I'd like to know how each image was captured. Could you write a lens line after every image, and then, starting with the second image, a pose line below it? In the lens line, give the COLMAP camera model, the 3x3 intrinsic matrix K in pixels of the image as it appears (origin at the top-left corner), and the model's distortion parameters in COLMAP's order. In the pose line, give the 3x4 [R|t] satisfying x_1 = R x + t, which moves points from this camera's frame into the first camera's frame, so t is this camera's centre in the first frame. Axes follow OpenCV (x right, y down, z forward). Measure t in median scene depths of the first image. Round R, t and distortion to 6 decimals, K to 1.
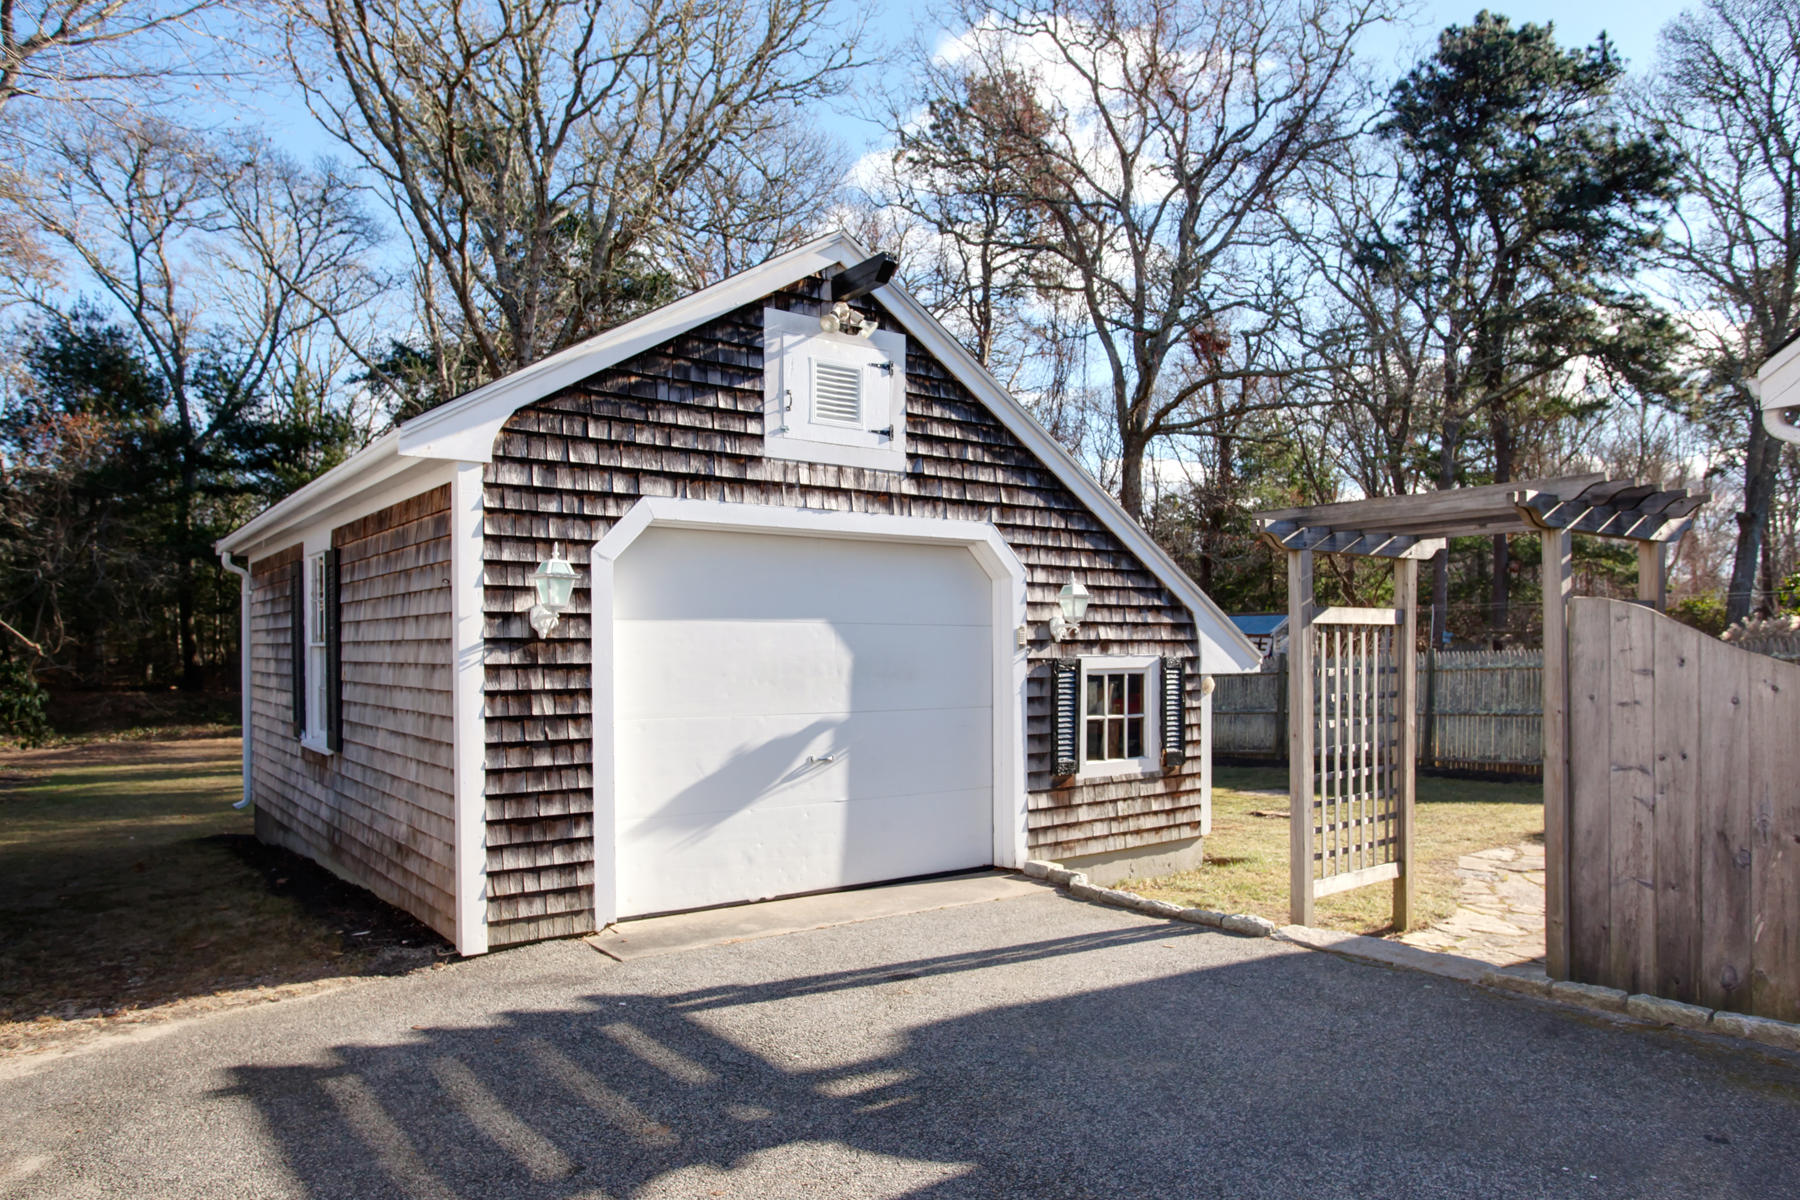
lens RADIAL K [[1199.1, 0, 949.7], [0, 1199.1, 636.7], [0, 0, 1]] dist [-0.013775, 0.007414]
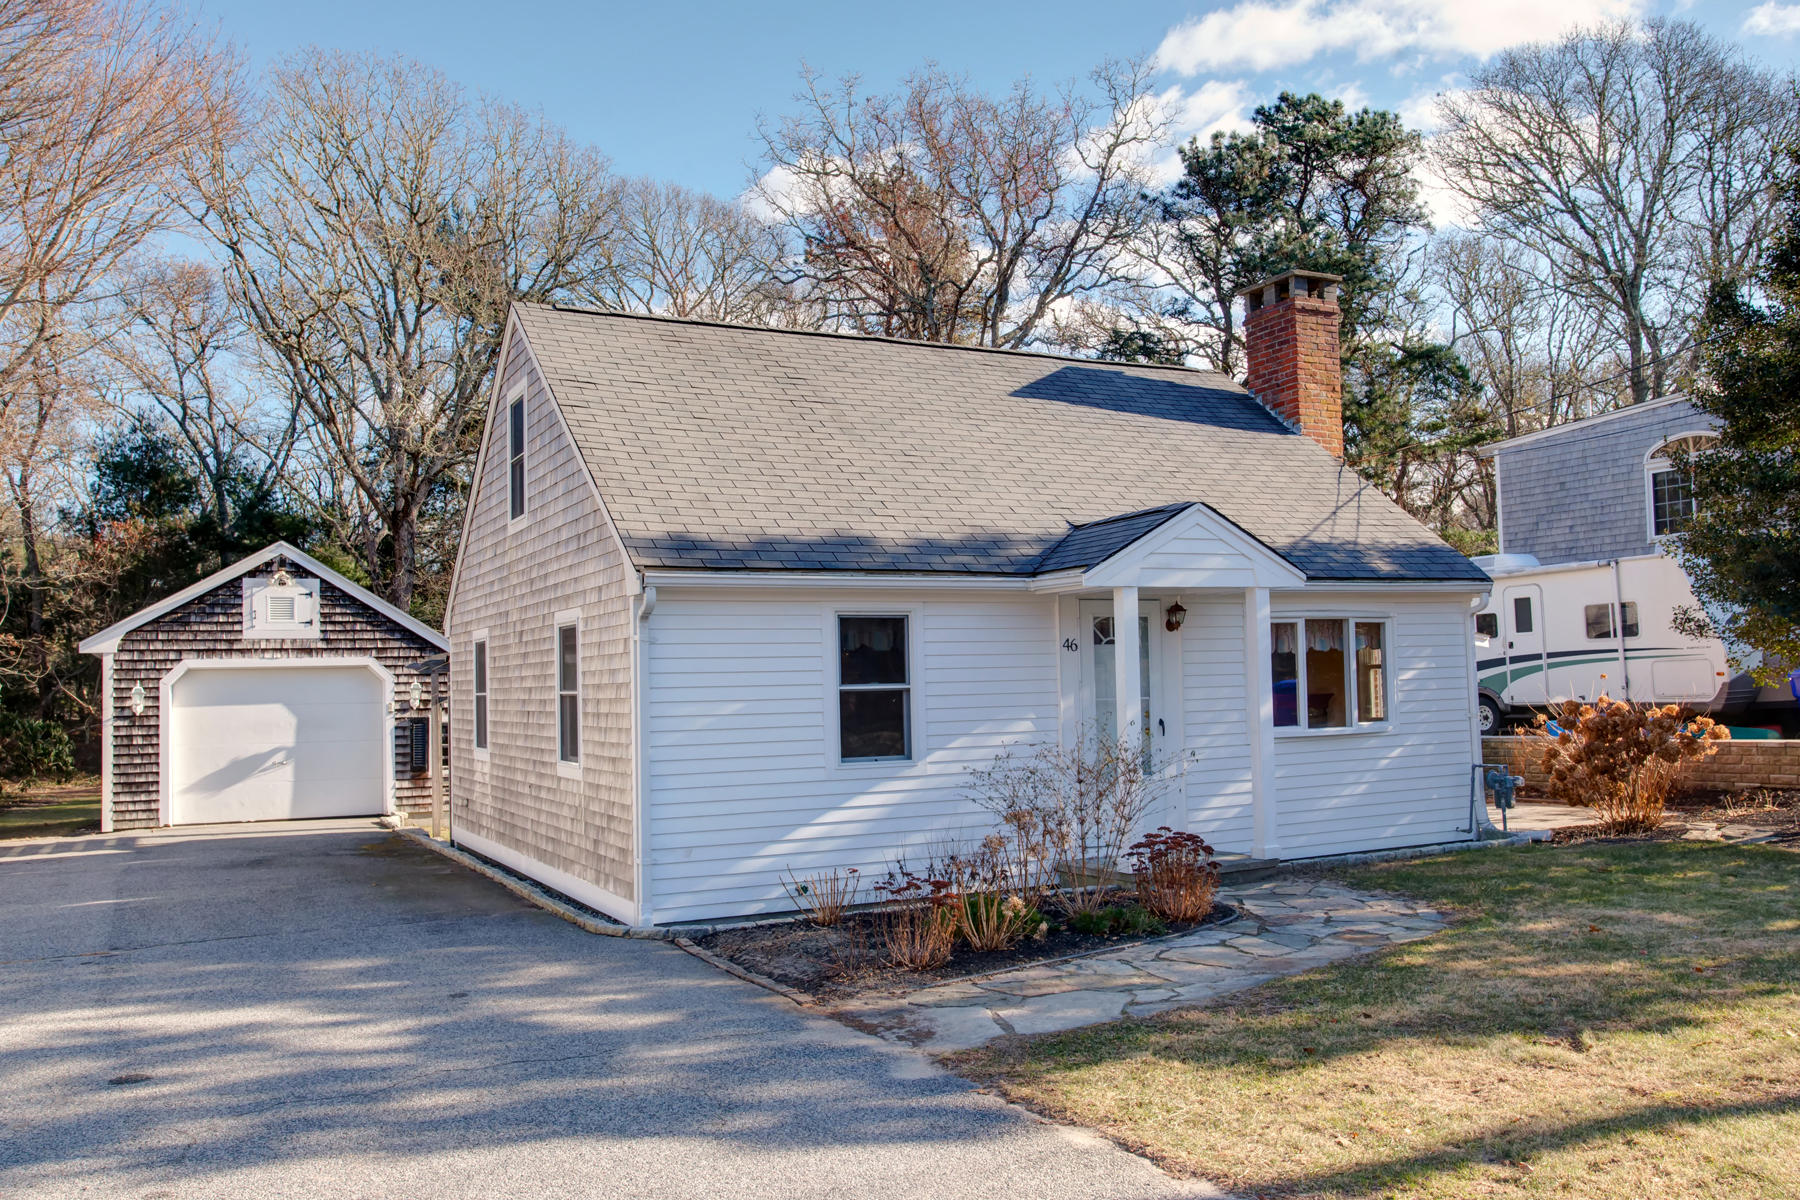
lens RADIAL K [[1433.4, 0, 894.5], [0, 1433.4, 597.7], [0, 0, 1]] dist [0.010487, 0.006689]
pose [[0.982520, -0.029385, -0.183822, 1.730997], [0.019993, 0.998408, -0.052739, -0.052593], [0.185079, 0.048142, 0.981544, -1.677850]]
